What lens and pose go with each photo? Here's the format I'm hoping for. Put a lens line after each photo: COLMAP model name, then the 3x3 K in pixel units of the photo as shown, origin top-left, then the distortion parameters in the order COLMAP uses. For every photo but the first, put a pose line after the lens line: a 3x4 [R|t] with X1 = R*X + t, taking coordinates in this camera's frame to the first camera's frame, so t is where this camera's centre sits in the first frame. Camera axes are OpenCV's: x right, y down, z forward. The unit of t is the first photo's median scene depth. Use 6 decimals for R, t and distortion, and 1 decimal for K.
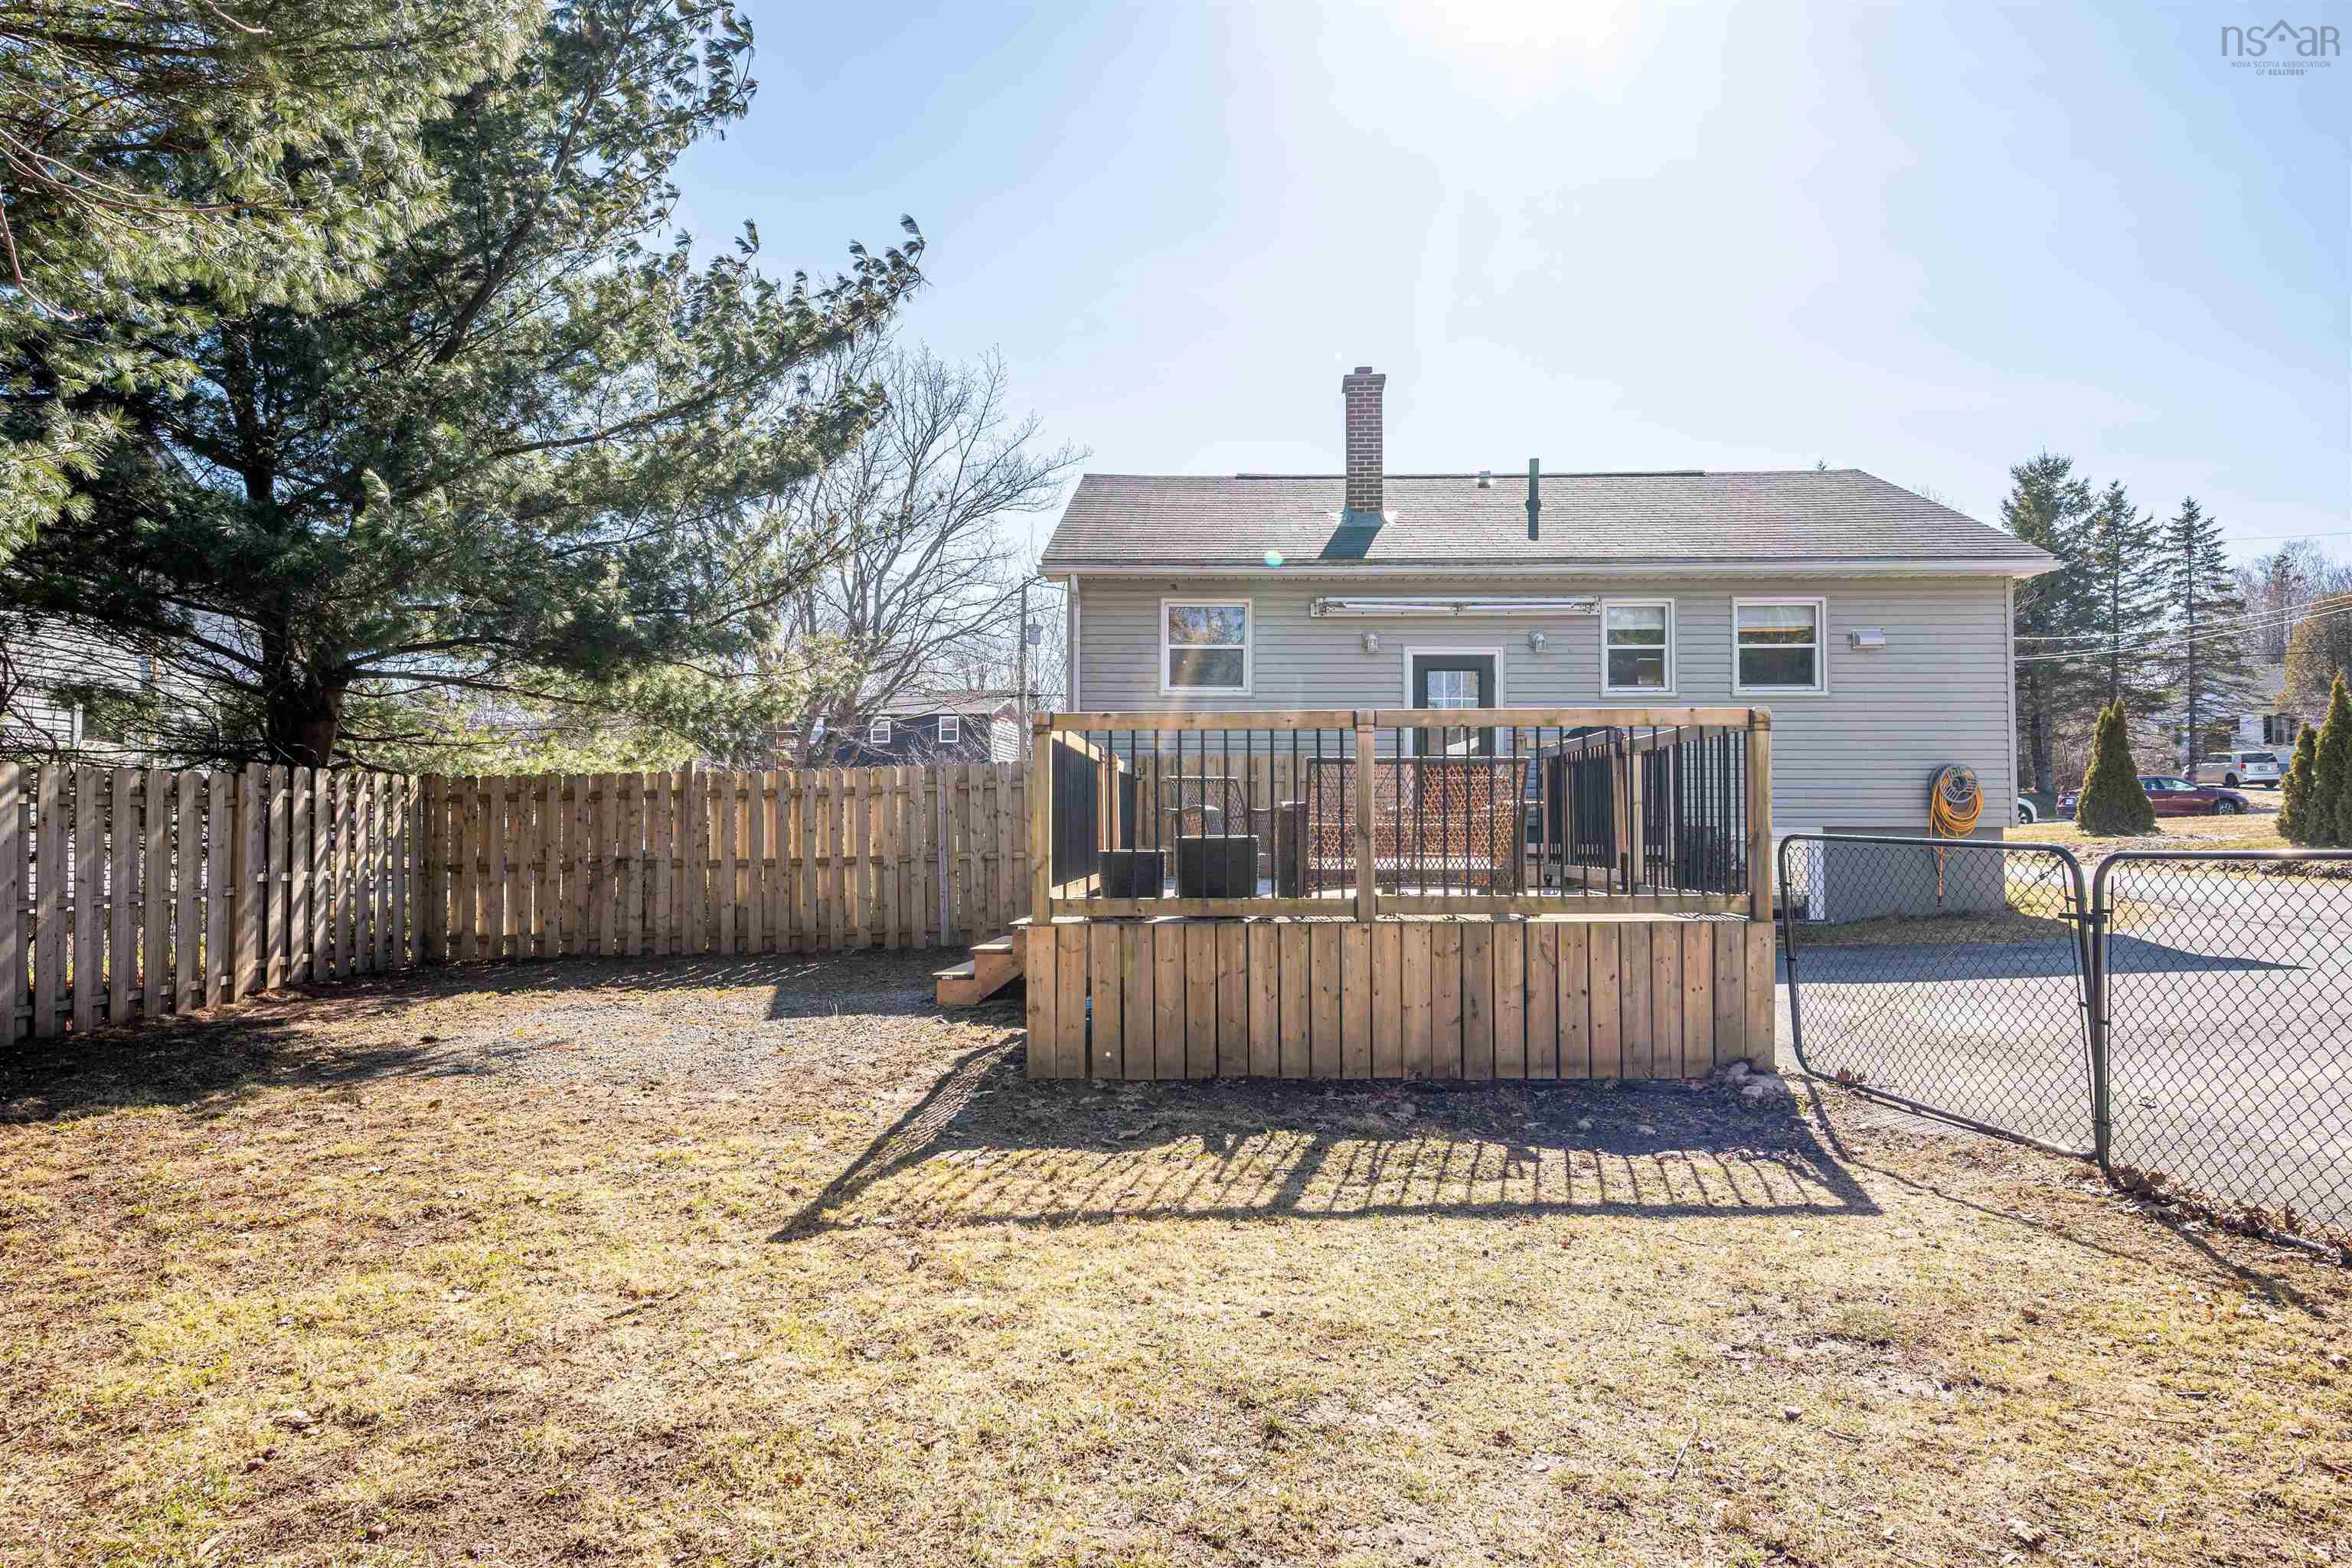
lens RADIAL K [[1259.3, 0, 1195.3], [0, 1259.3, 798.1], [0, 0, 1]] dist [-0.004519, -0.000293]
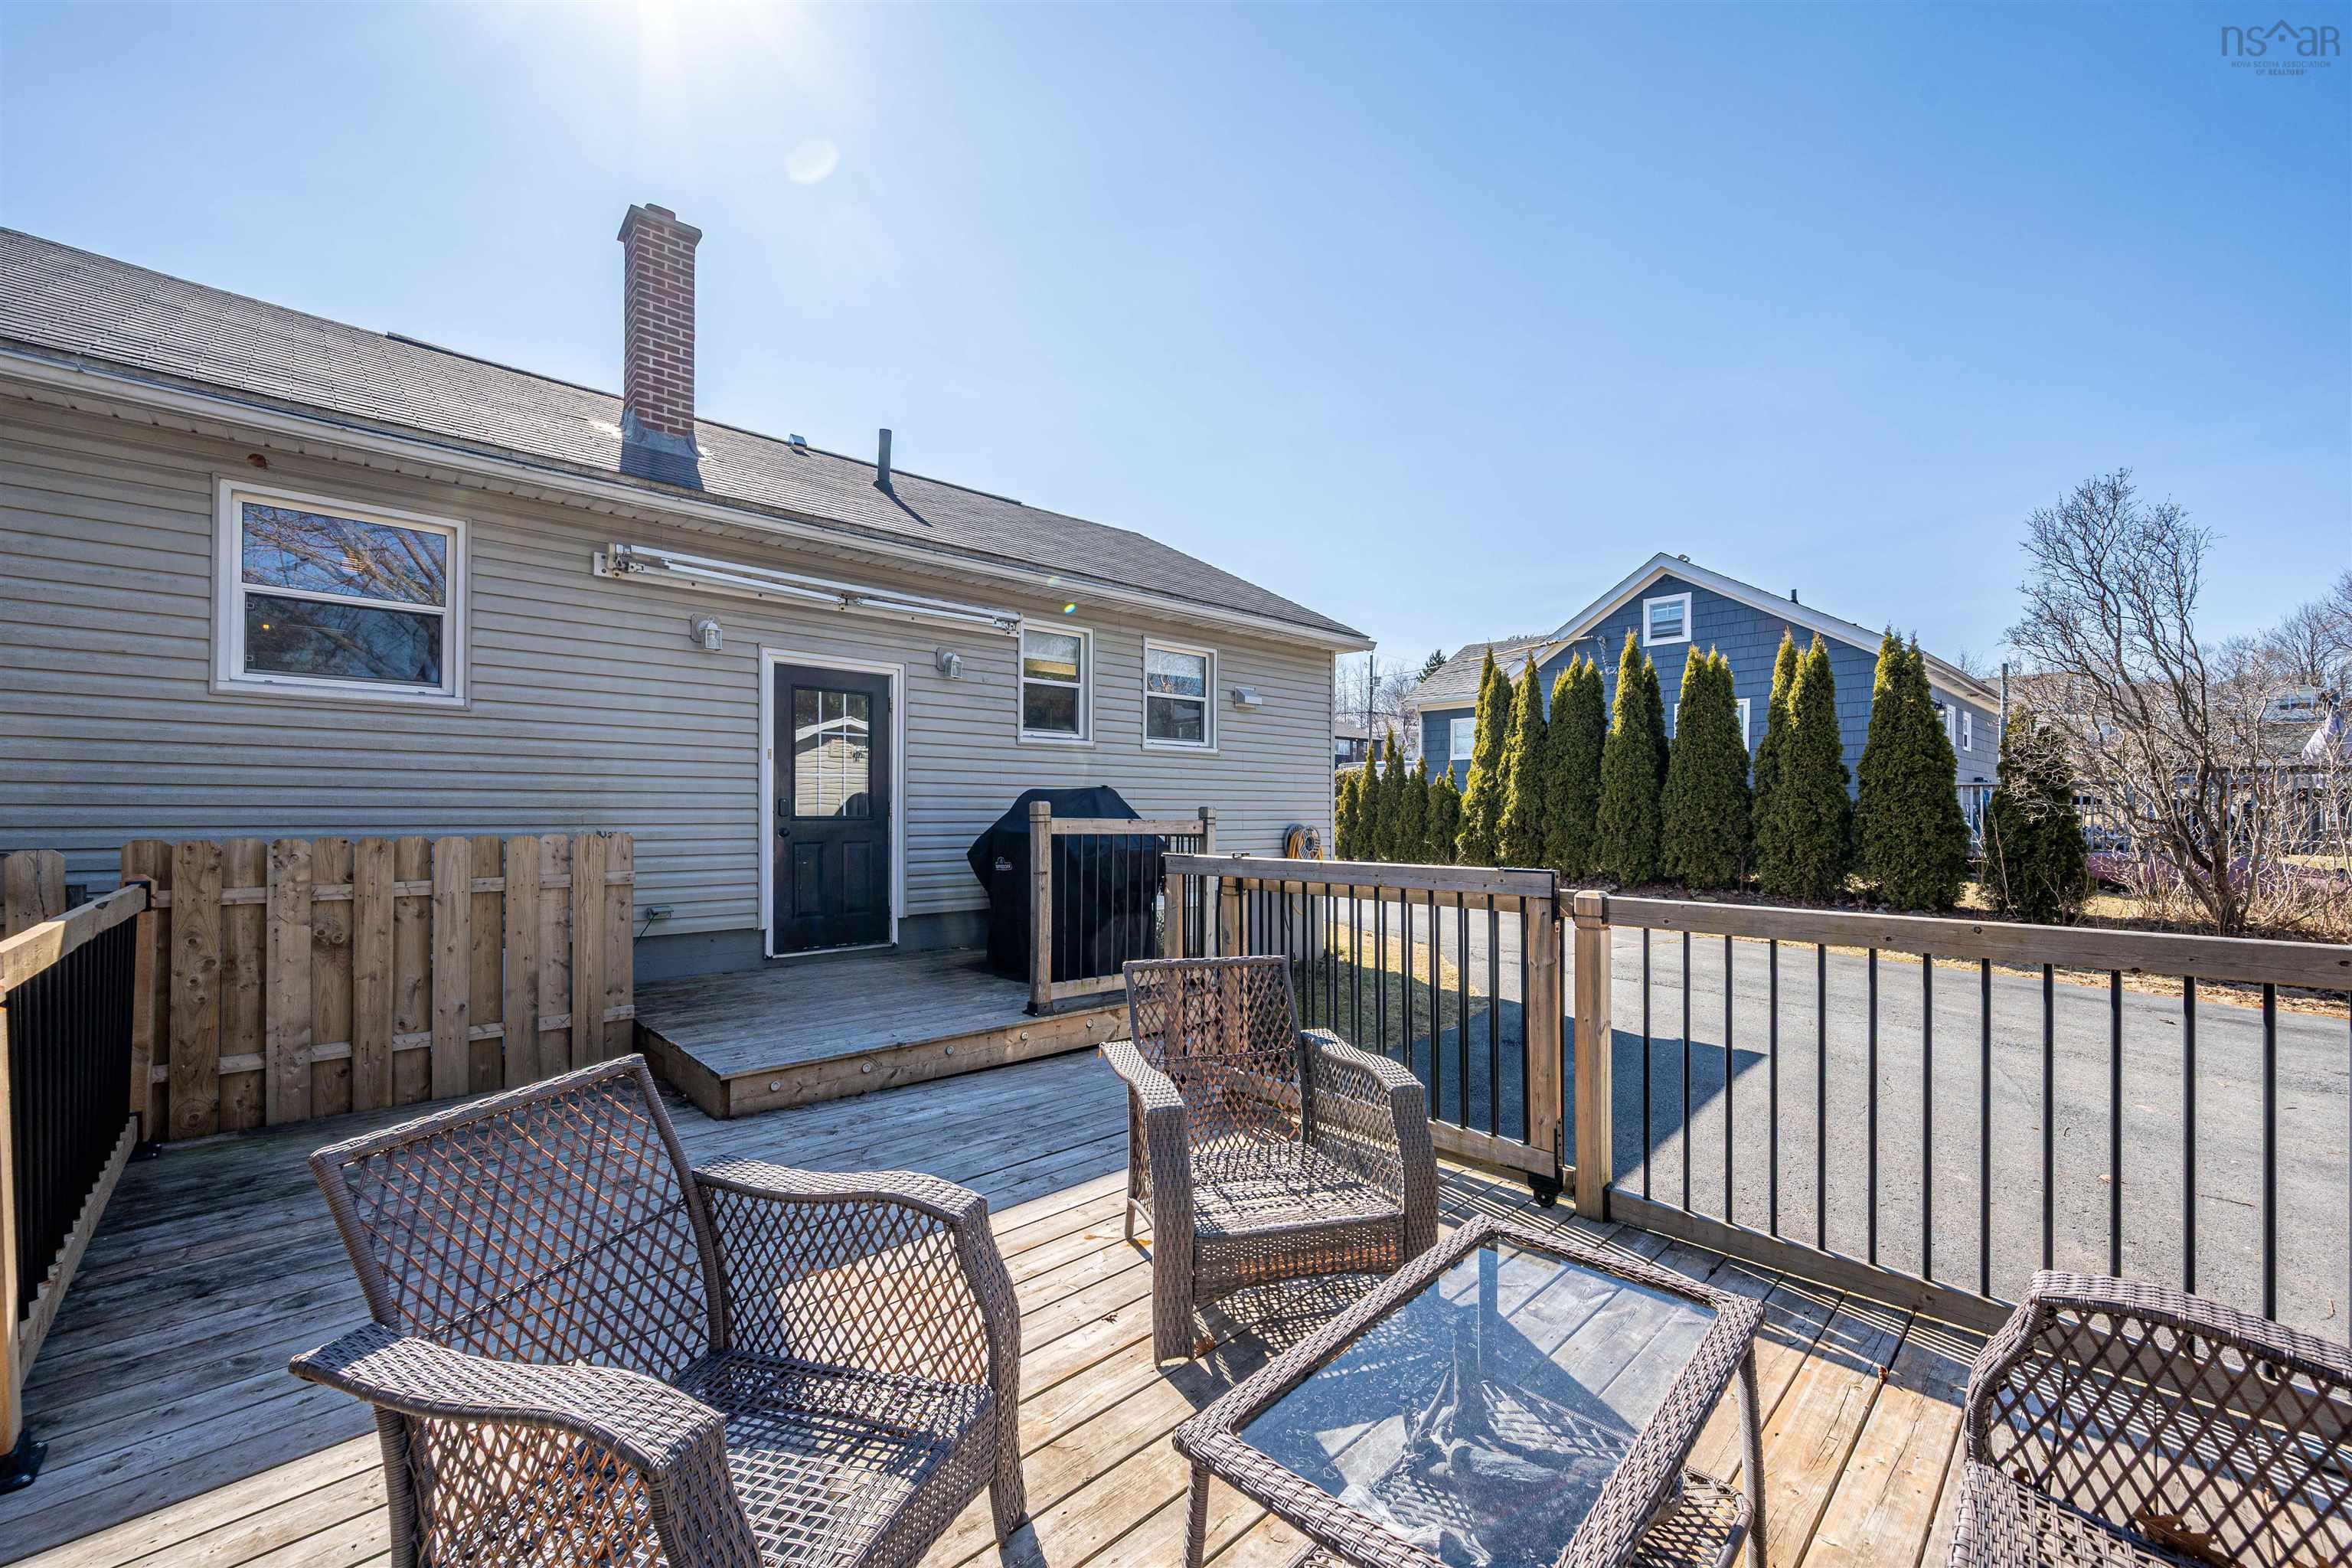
lens RADIAL K [[935.7, 0, 1169.8], [0, 935.7, 807.7], [0, 0, 1]] dist [-0.000483, -0.000264]
pose [[0.706644, 0.000727, 0.707569, -0.023888], [-0.017889, 0.999698, 0.016839, -0.051885], [-0.707343, -0.024557, 0.706444, 0.524339]]
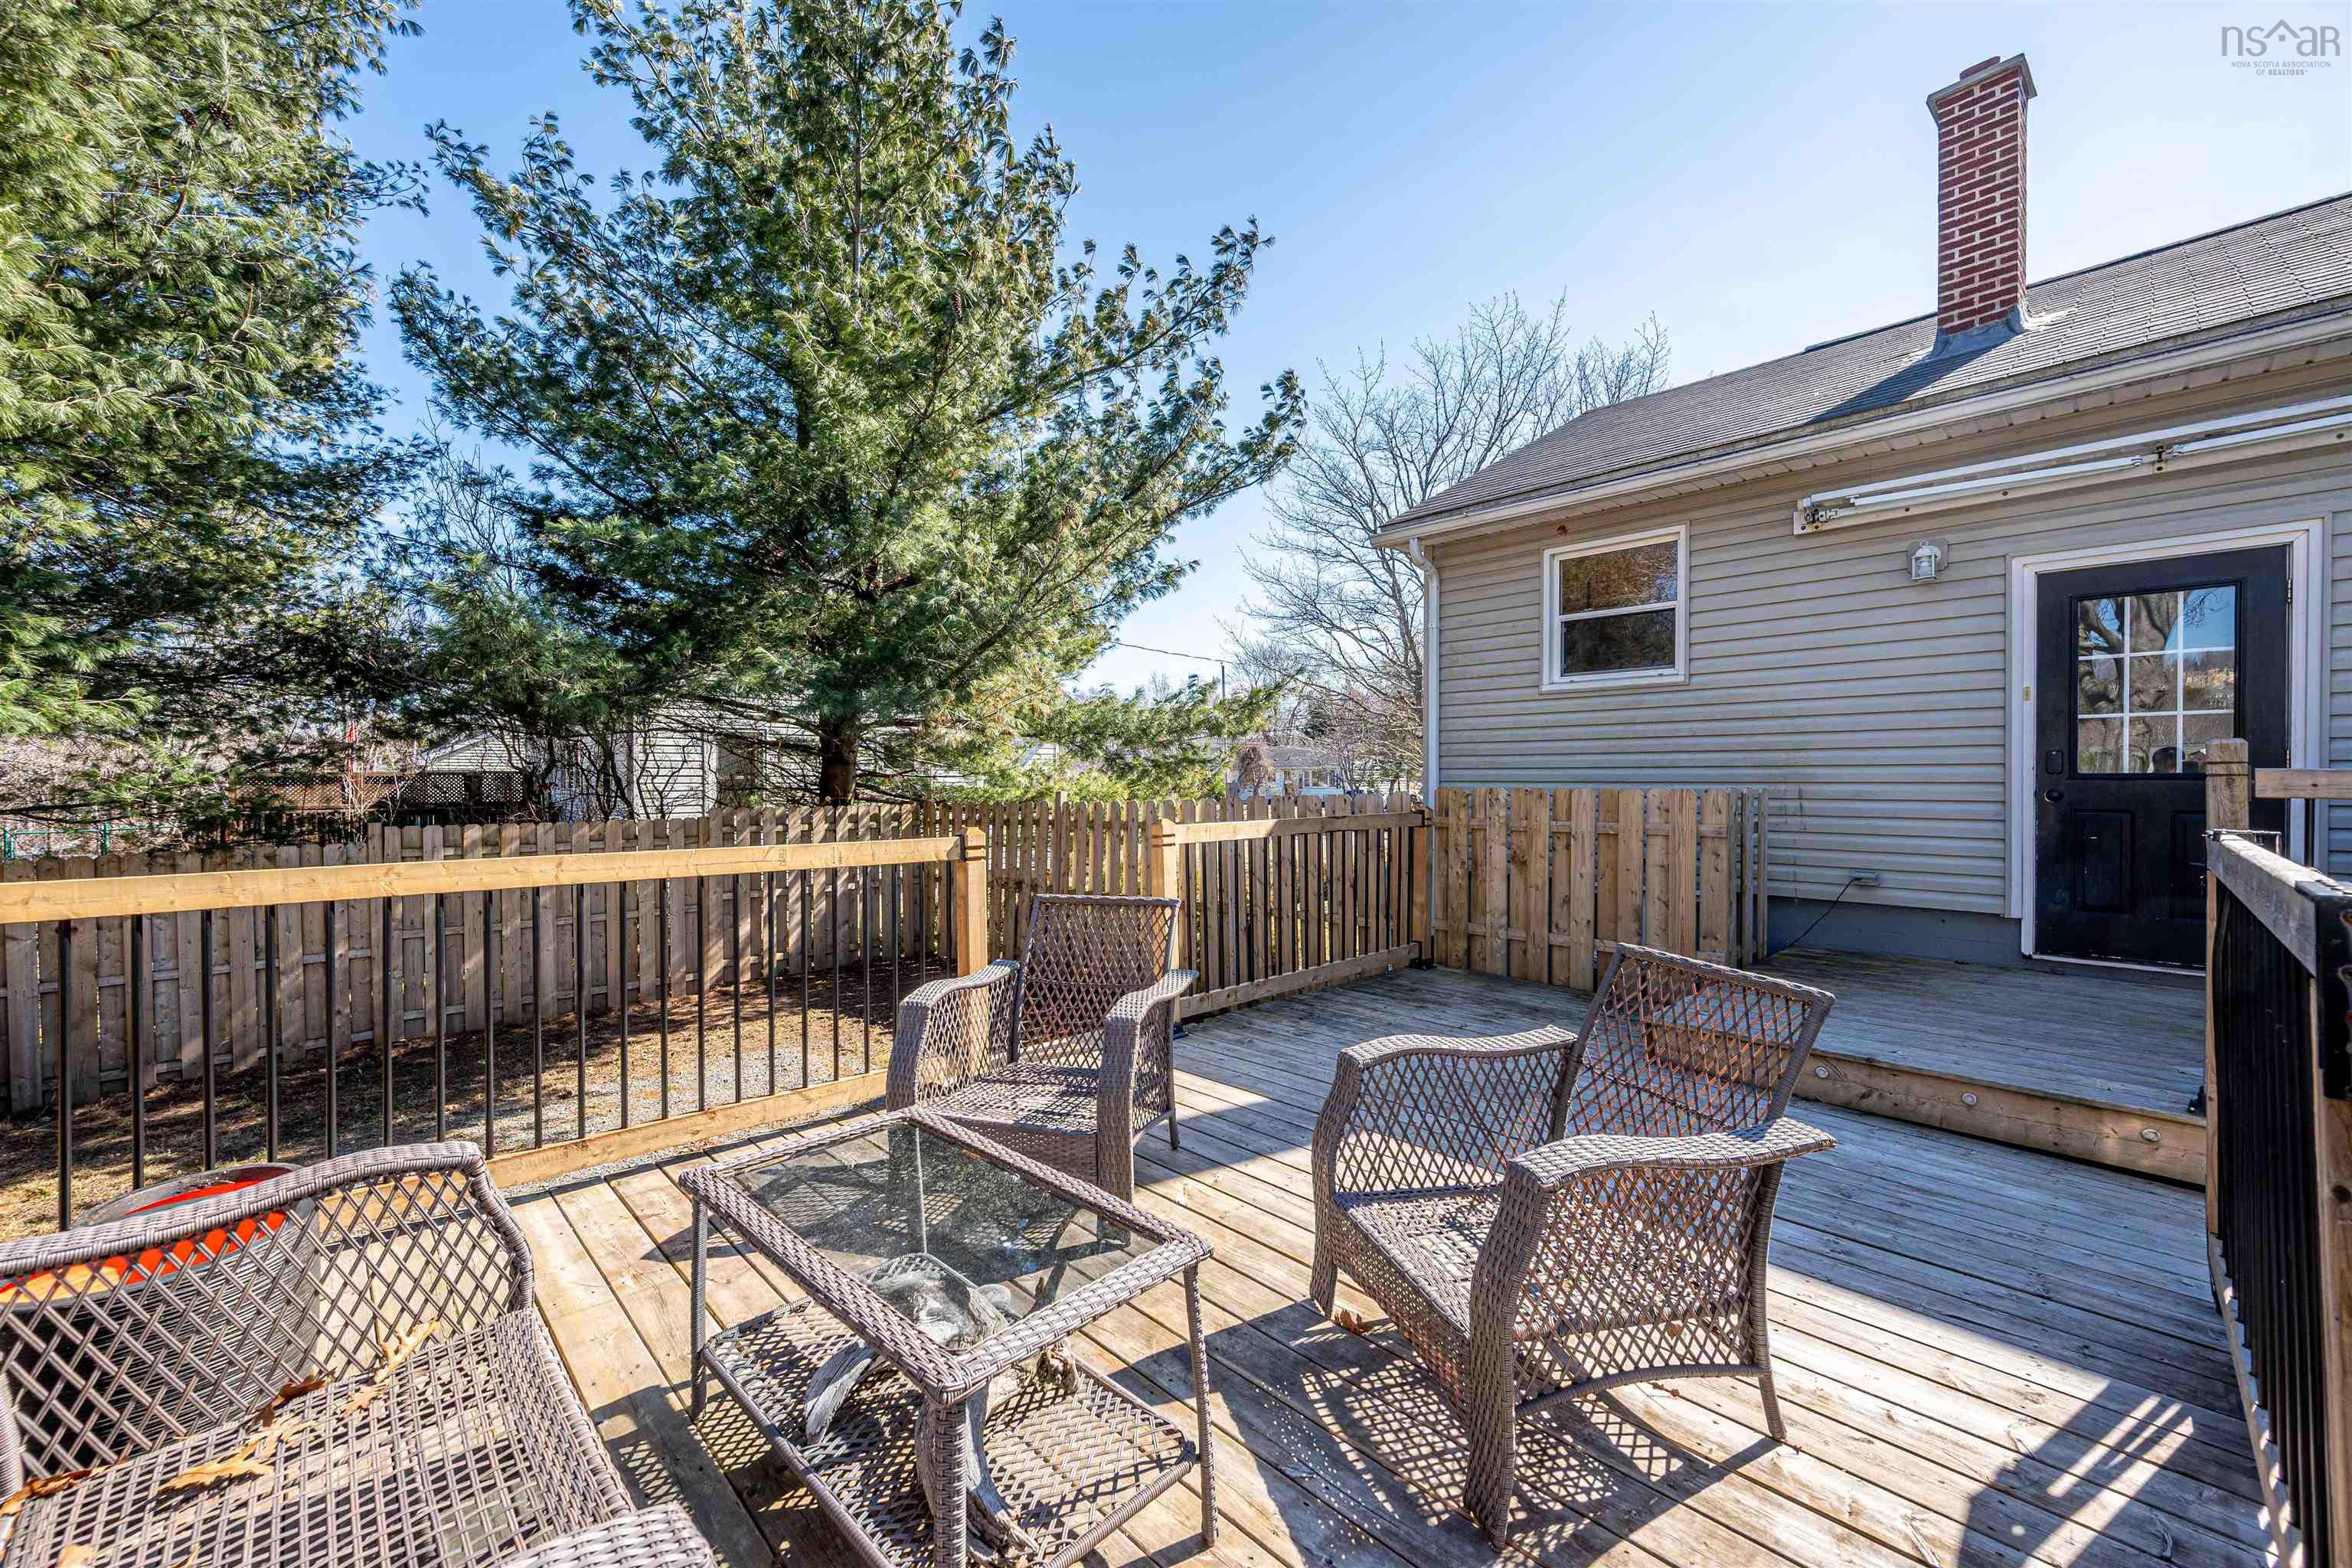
lens RADIAL K [[935.7, 0, 1169.3], [0, 935.7, 783.8], [0, 0, 1]] dist [-0.000483, -0.000264]
pose [[0.692594, -0.001943, -0.721325, 0.204072], [0.024609, 0.999478, 0.020936, -0.047702], [0.720908, -0.032252, 0.692280, 0.504962]]
